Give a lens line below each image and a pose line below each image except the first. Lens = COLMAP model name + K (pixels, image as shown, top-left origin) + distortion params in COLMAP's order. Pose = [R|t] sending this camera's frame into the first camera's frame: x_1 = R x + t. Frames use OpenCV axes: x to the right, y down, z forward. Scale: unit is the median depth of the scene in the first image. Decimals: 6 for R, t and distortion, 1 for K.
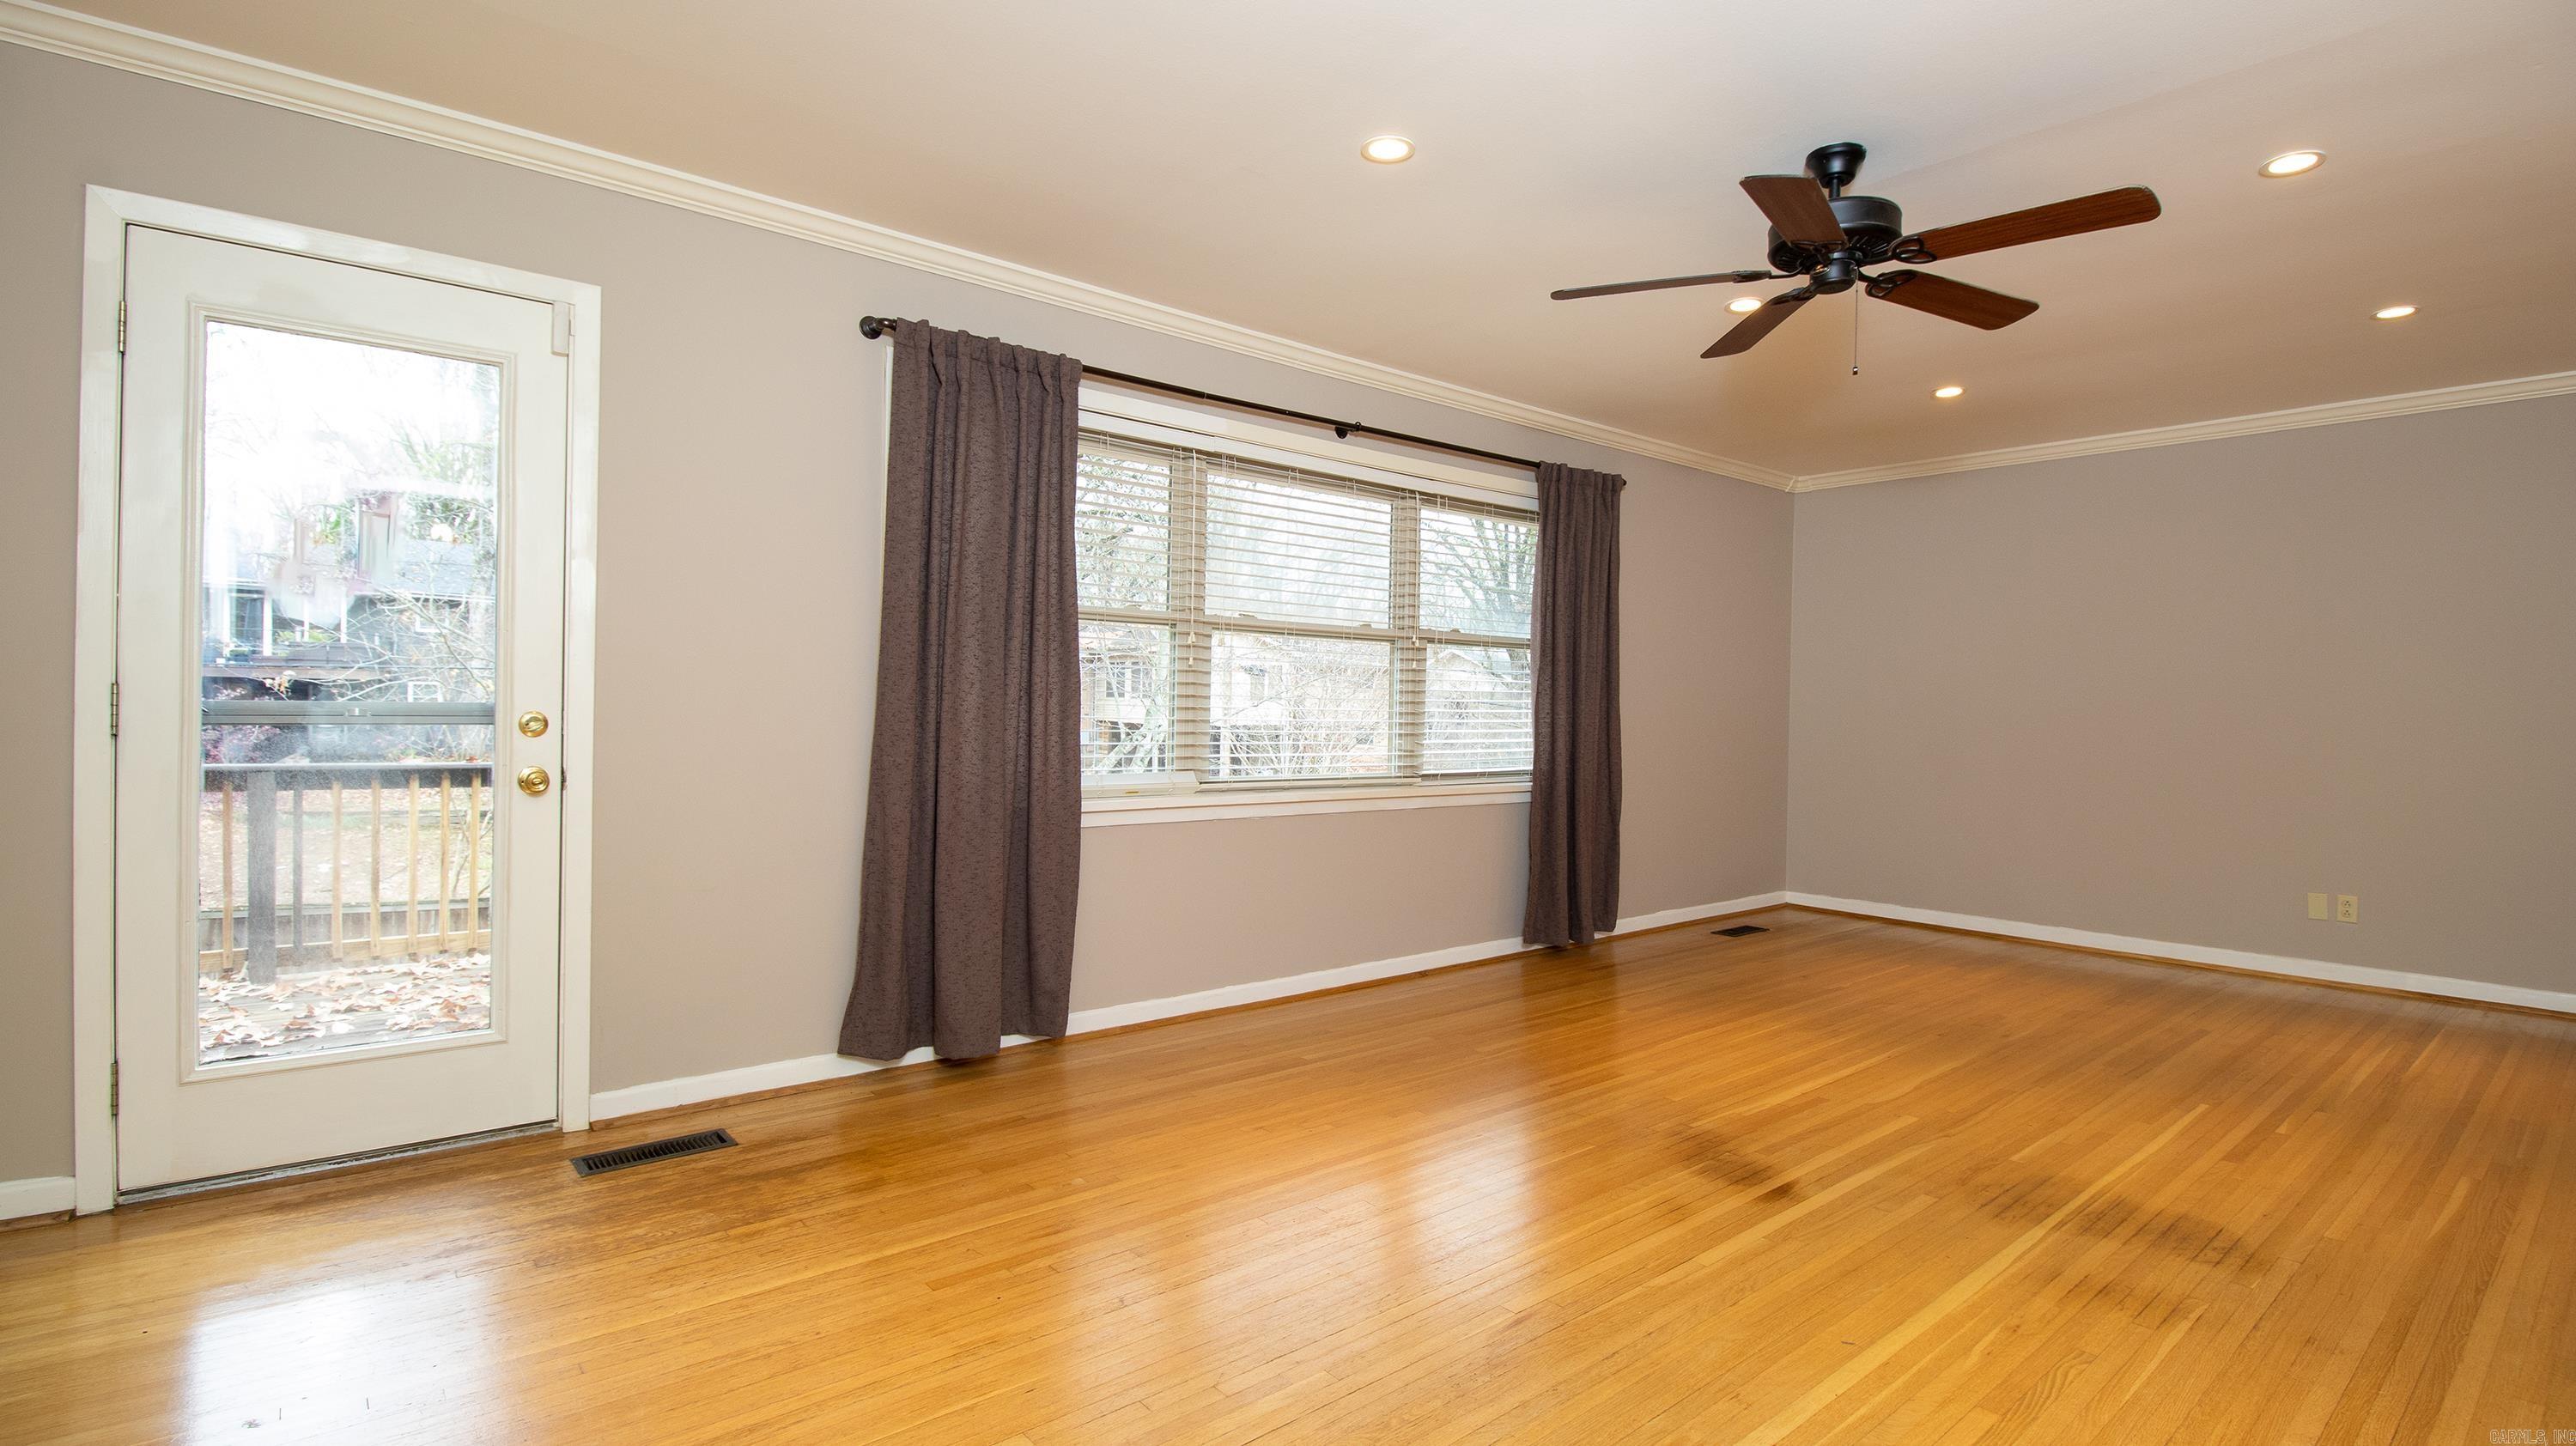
lens RADIAL K [[1191.8, 0, 1302.4], [0, 1191.8, 716.0], [0, 0, 1]] dist [0.000329, -0.013312]
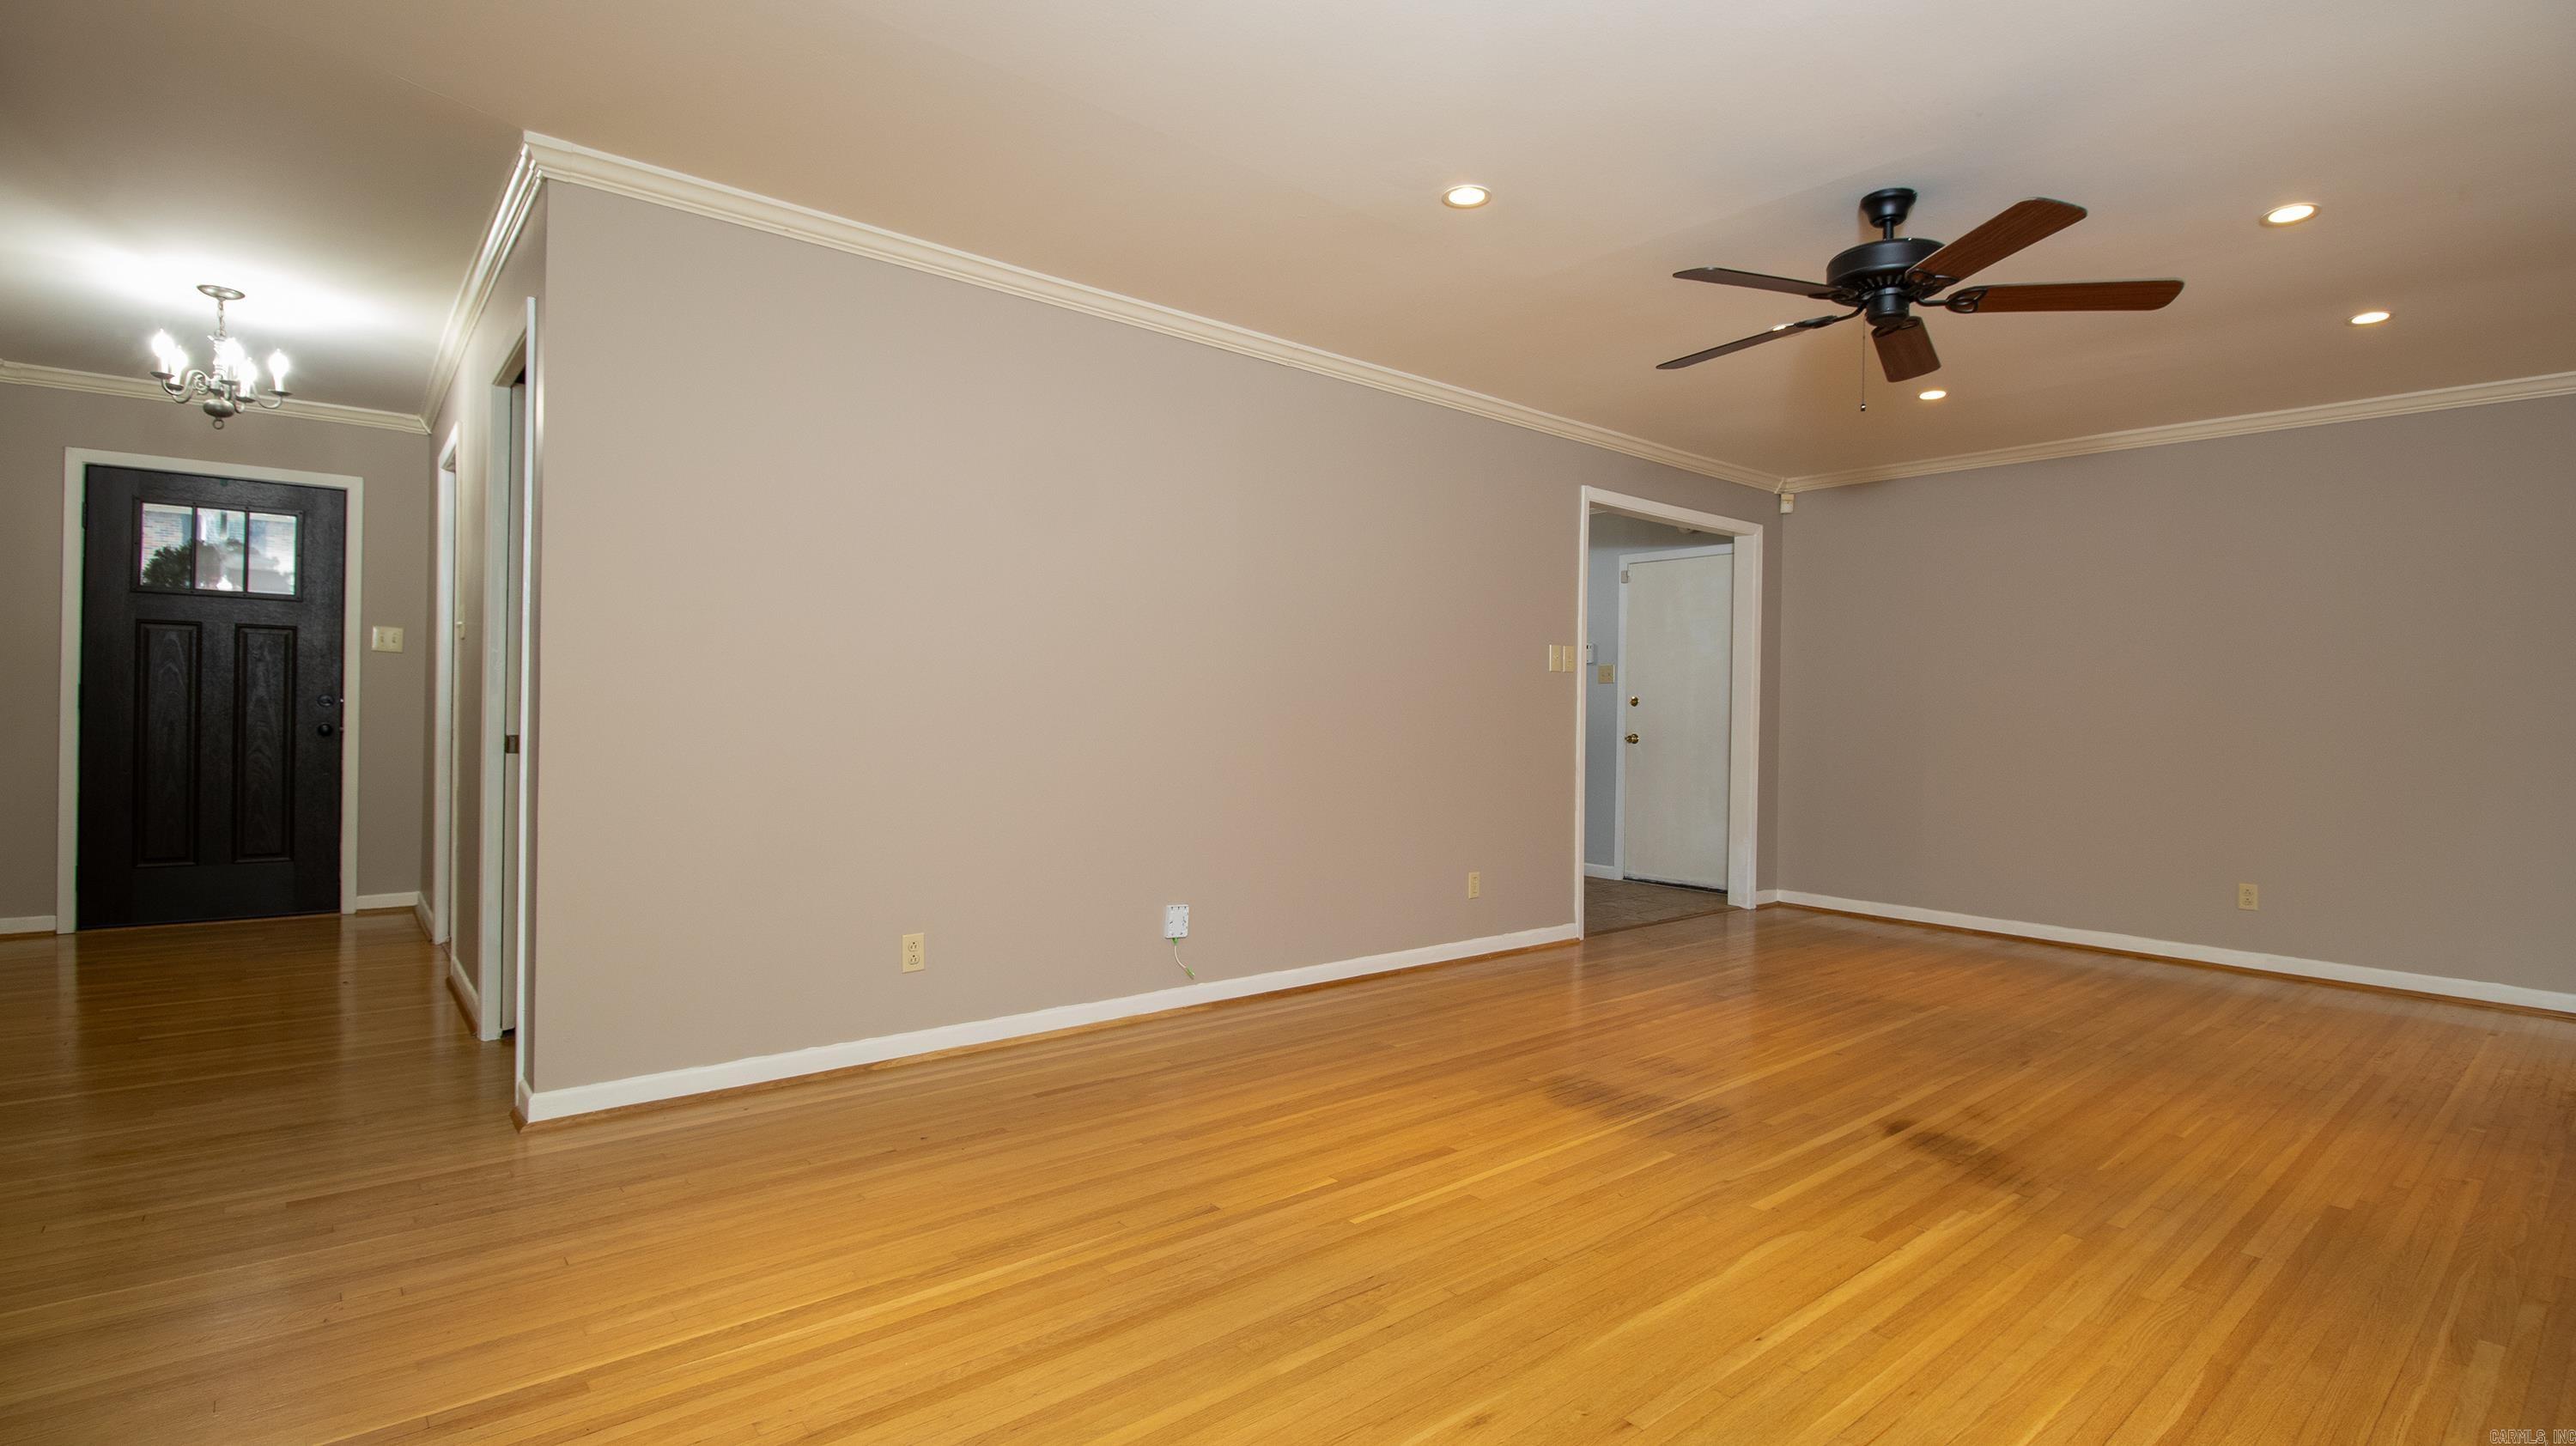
lens RADIAL K [[1191.8, 0, 1302.4], [0, 1191.8, 716.0], [0, 0, 1]] dist [0.000329, -0.013312]
pose [[-0.999391, -0.034874, -0.001094, 0.771770], [-0.034886, 0.999272, 0.015435, 0.001809], [0.000555, 0.015464, -0.999880, 1.668743]]
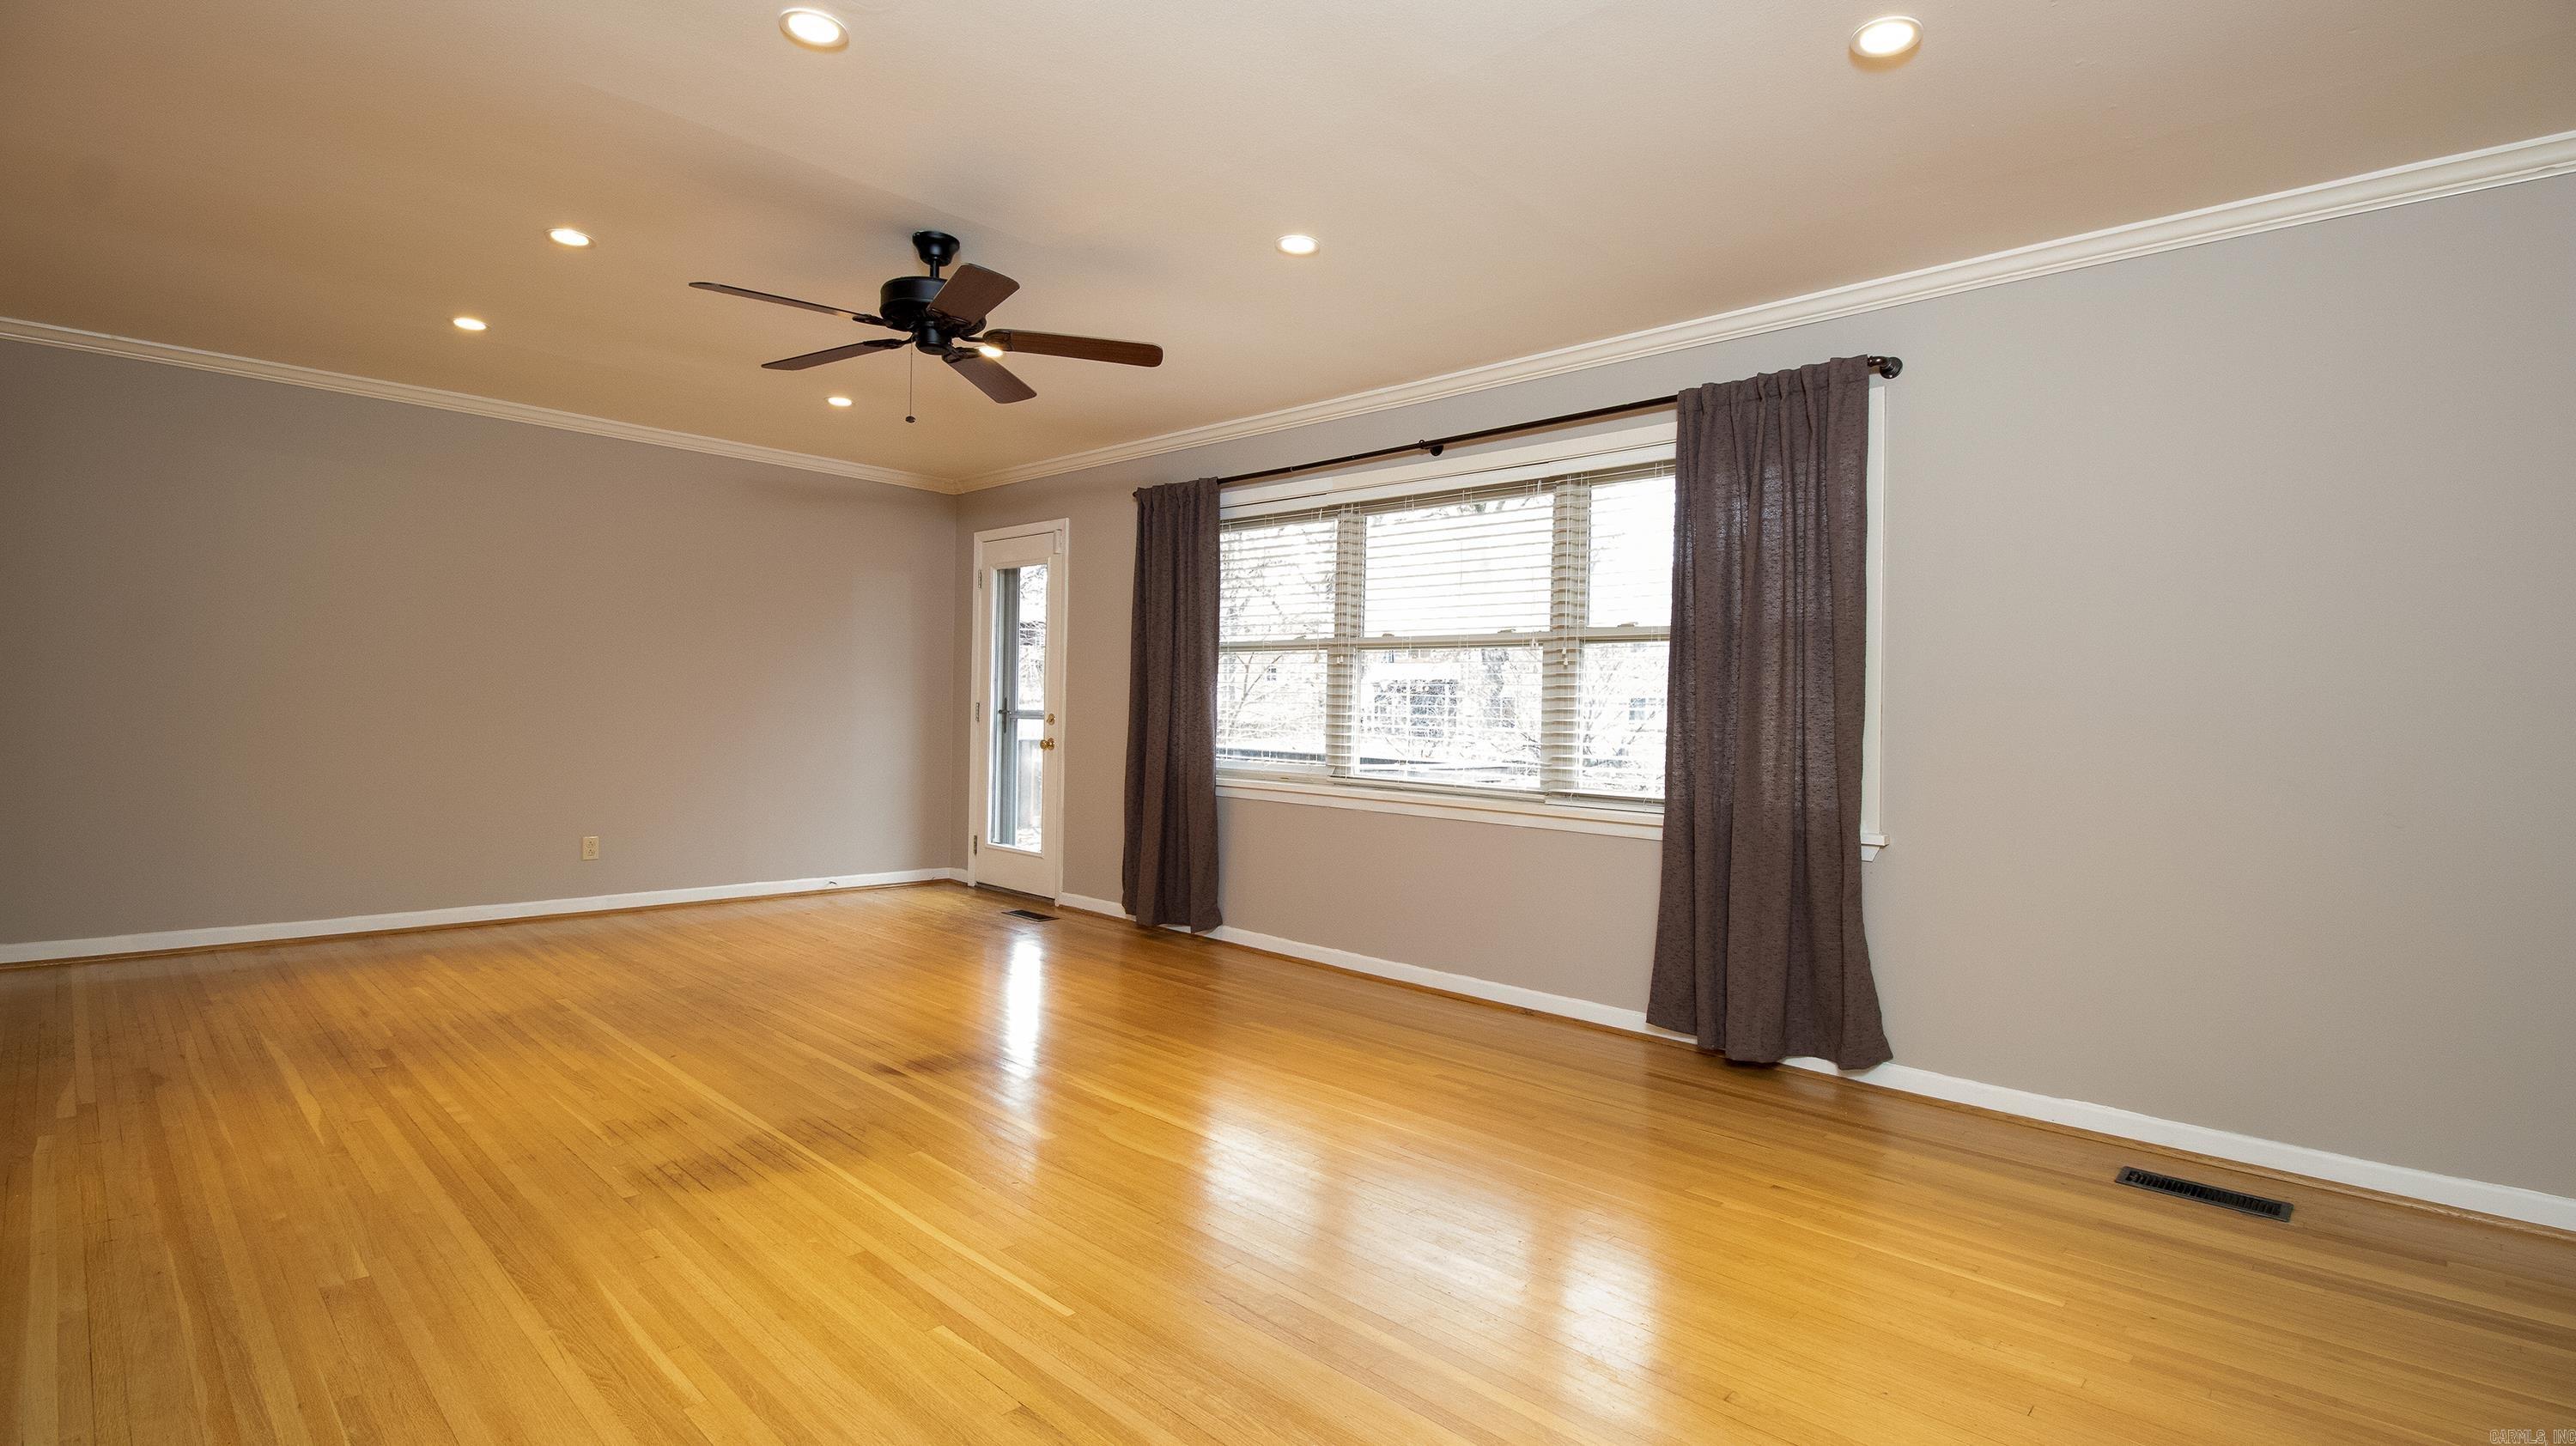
lens RADIAL K [[1191.8, 0, 1302.4], [0, 1191.8, 716.0], [0, 0, 1]] dist [0.000329, -0.013312]
pose [[0.114821, -0.010137, -0.993334, 1.350114], [-0.031765, 0.999399, -0.013871, 0.015025], [0.992878, 0.033146, 0.114430, 0.997072]]
